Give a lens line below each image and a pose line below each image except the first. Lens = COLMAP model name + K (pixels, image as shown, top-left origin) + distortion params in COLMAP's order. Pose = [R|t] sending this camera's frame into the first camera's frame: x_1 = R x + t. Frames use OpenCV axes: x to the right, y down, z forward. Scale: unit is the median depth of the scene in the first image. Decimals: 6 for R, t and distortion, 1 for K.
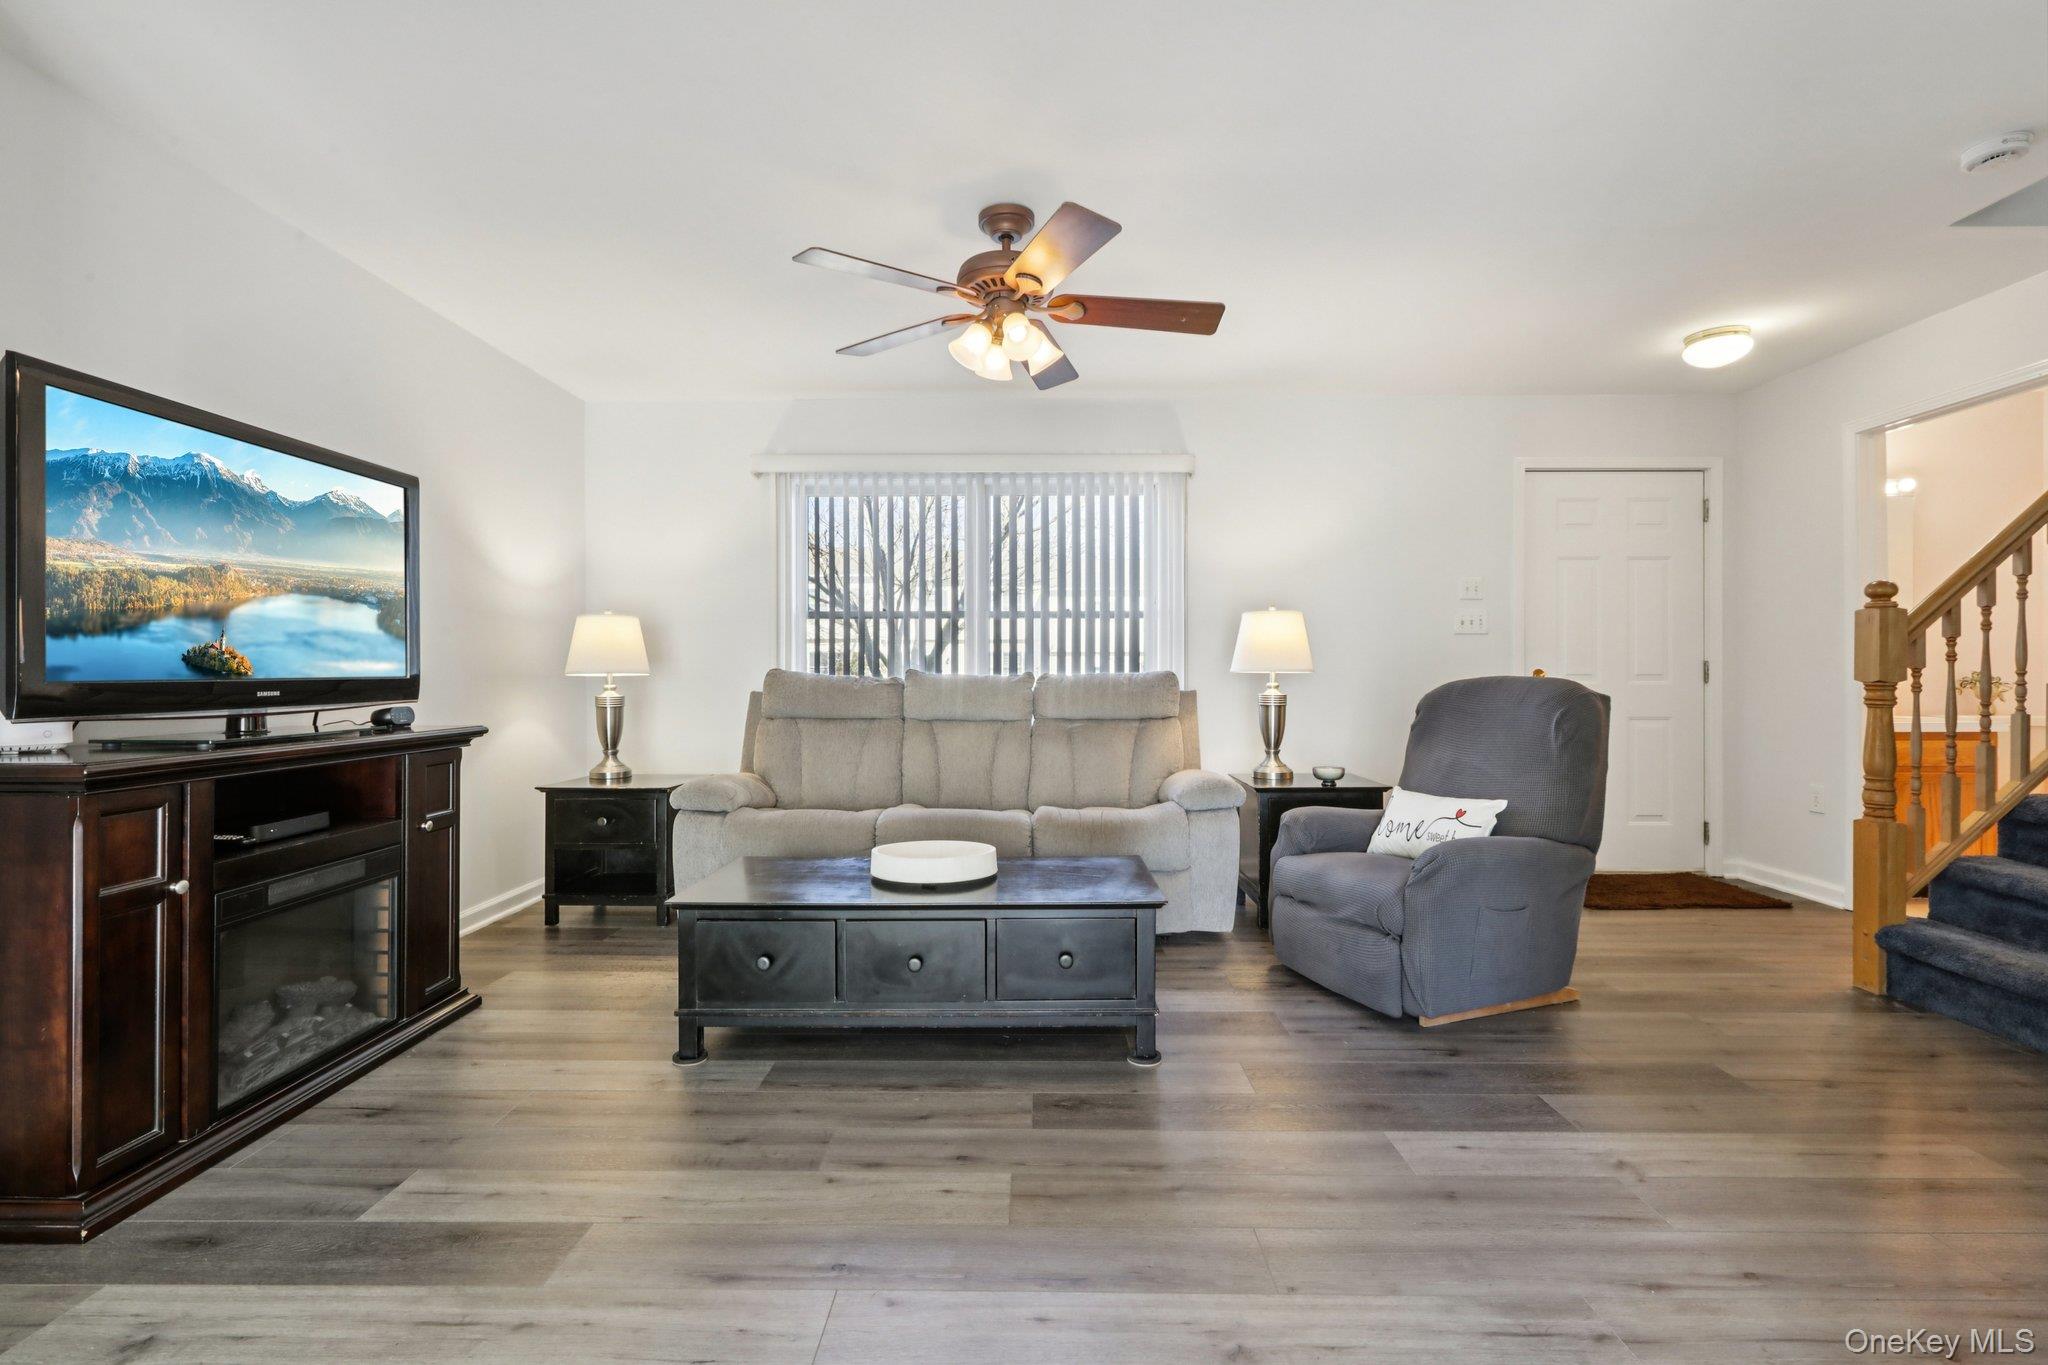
lens RADIAL K [[913.8, 0, 1024.6], [0, 913.8, 677.9], [0, 0, 1]] dist [-0.000550, 0.001000]
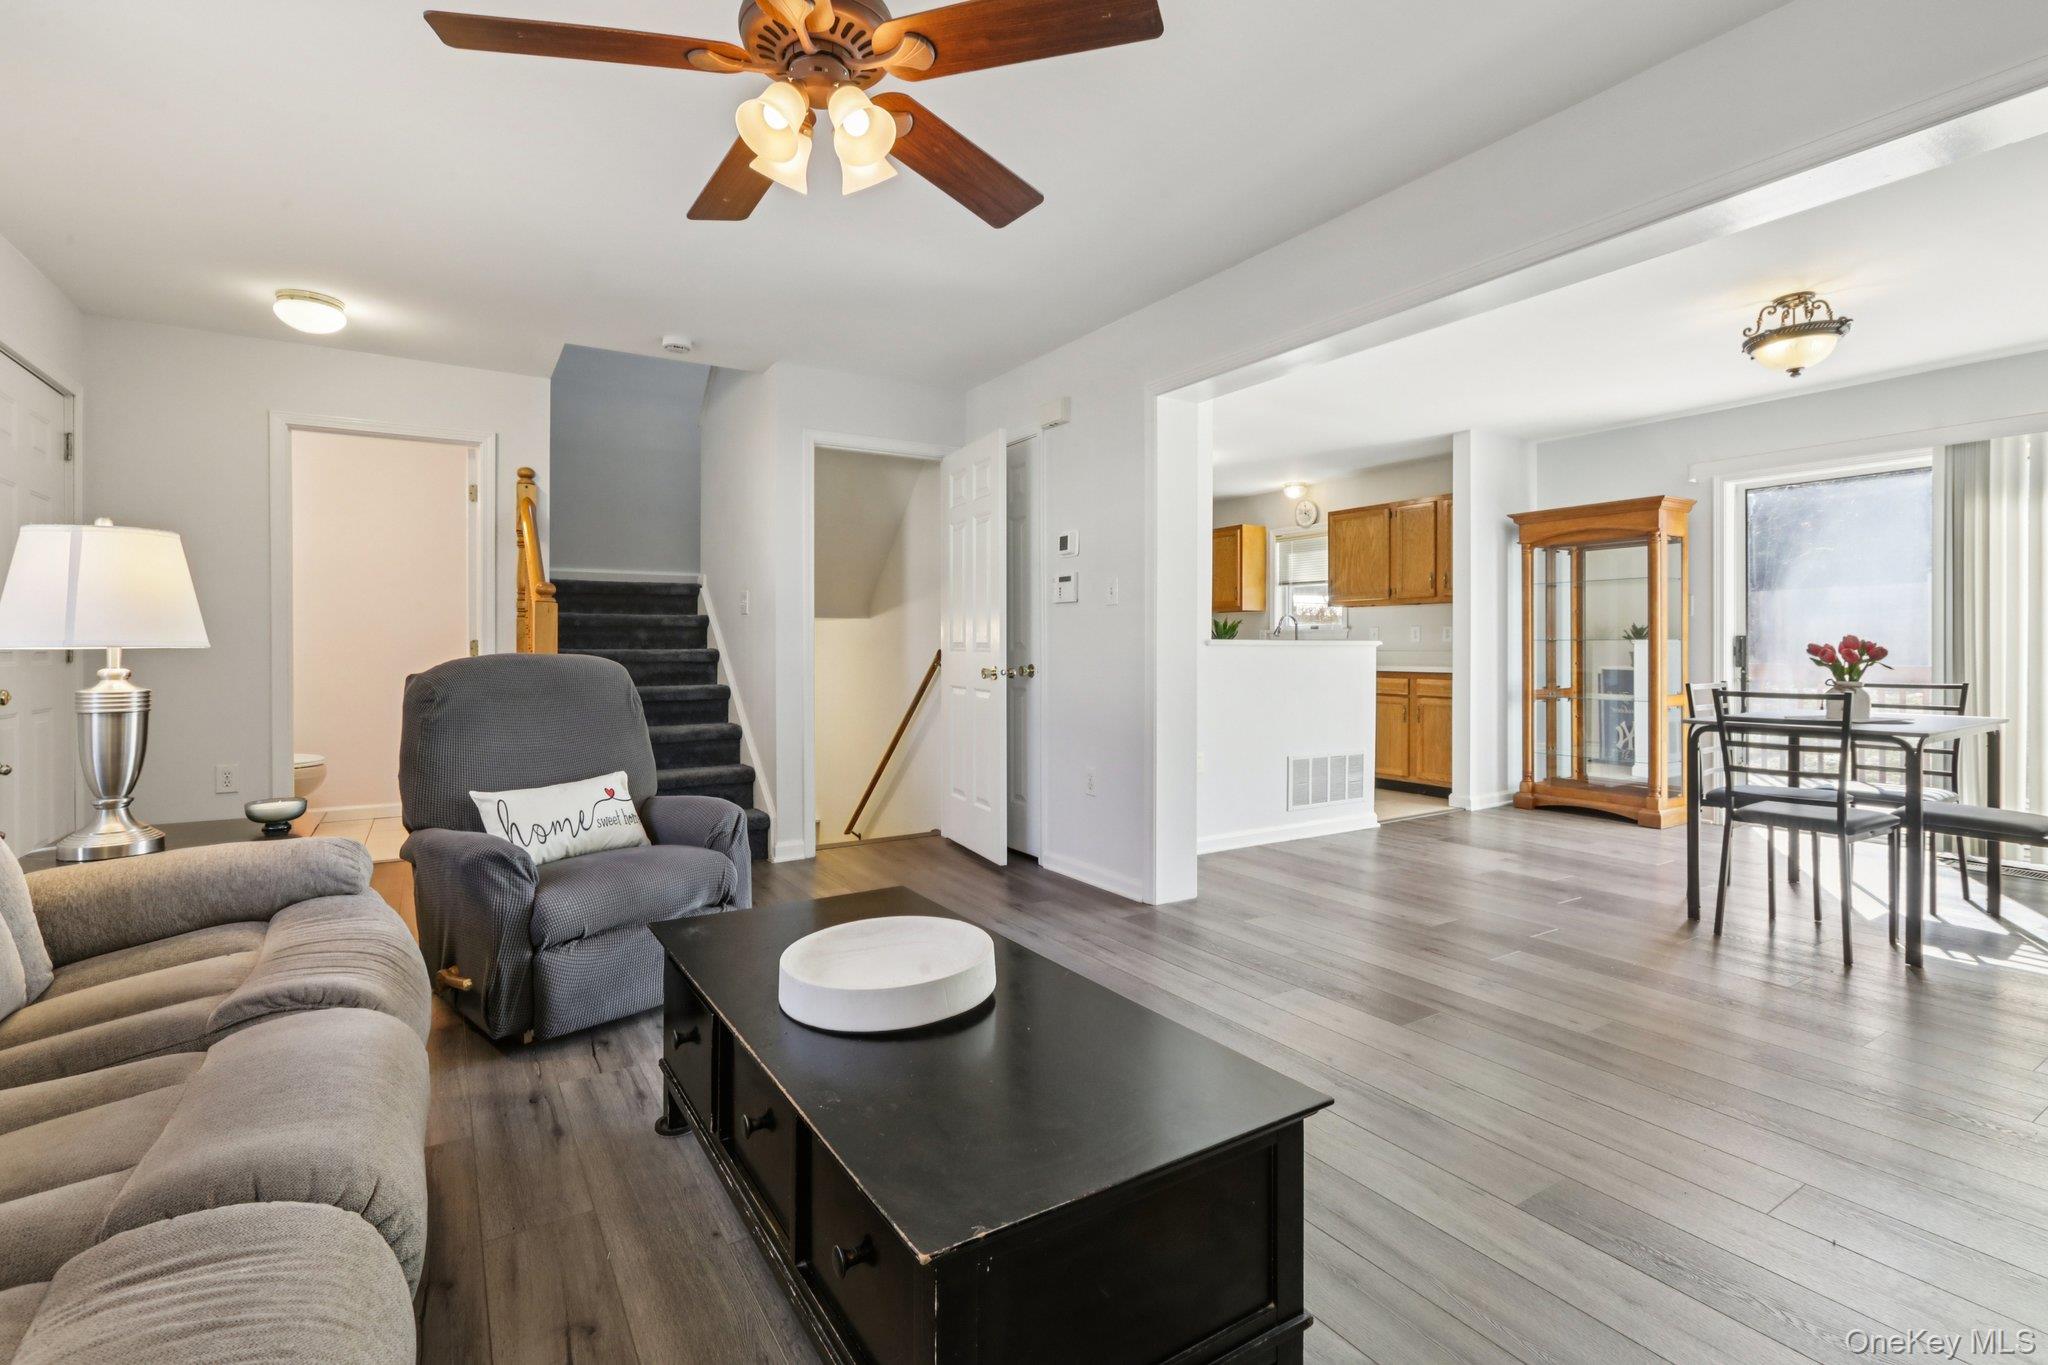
lens RADIAL K [[933.2, 0, 1014.9], [0, 933.2, 645.4], [0, 0, 1]] dist [0.001096, 0.000730]
pose [[-0.542035, 0.003938, 0.840347, -0.547381], [0.001895, 0.999992, -0.003463, -0.005684], [-0.840354, -0.000285, -0.542038, 1.057631]]
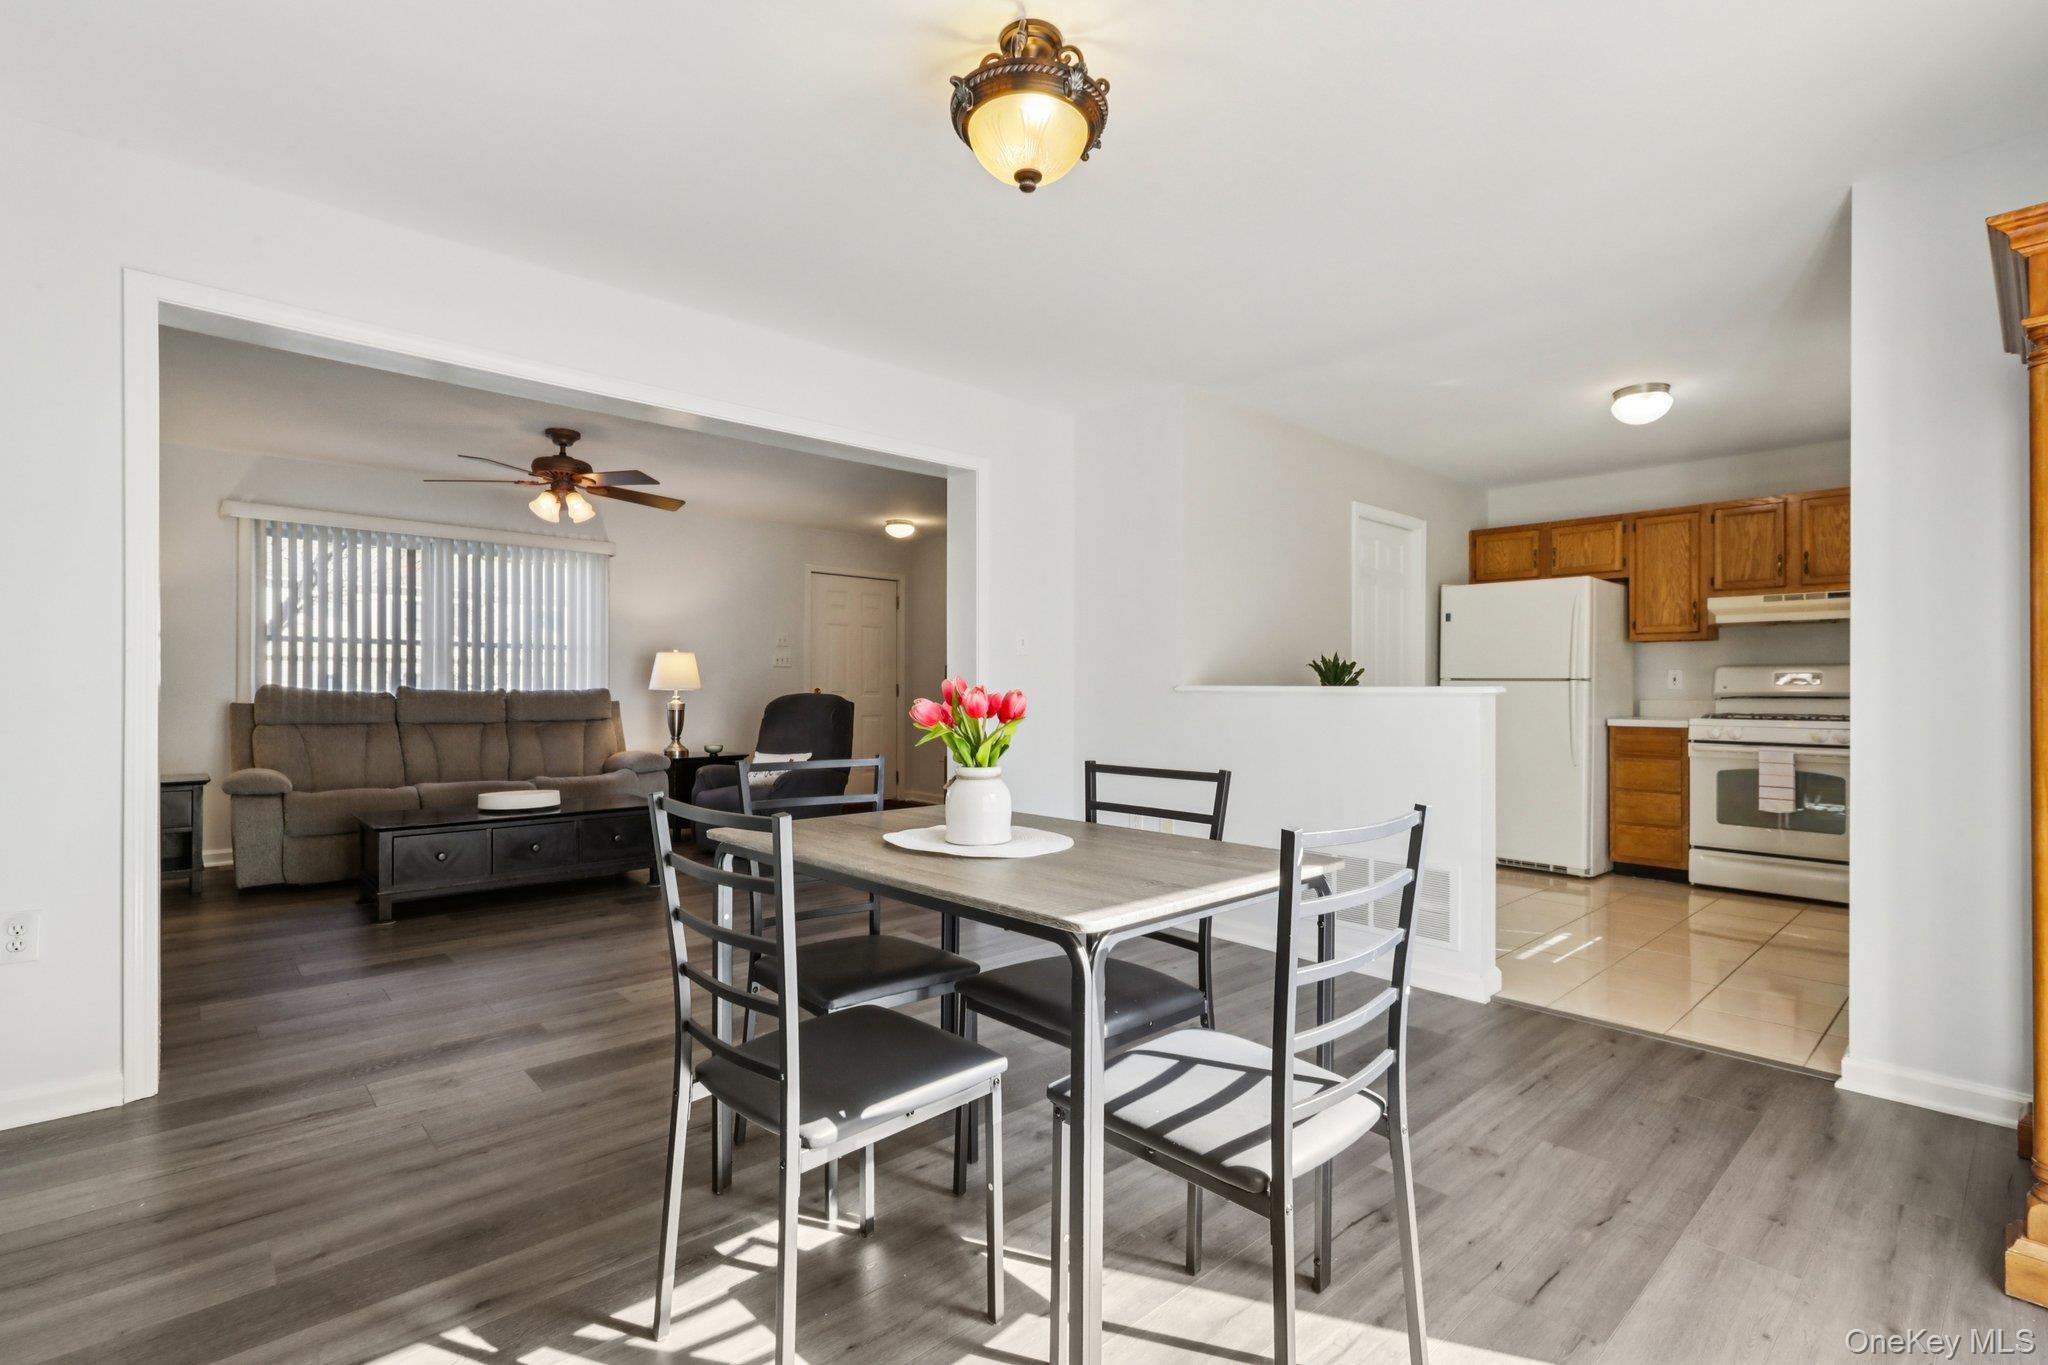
lens RADIAL K [[941.5, 0, 1024.0], [0, 941.5, 682.5], [0, 0, 1]] dist [0.001327, -0.000011]
pose [[0.727317, 0.009659, 0.686234, -0.528069], [-0.006439, 0.999953, -0.007249, -0.012738], [-0.686272, 0.000854, 0.727345, -0.793833]]
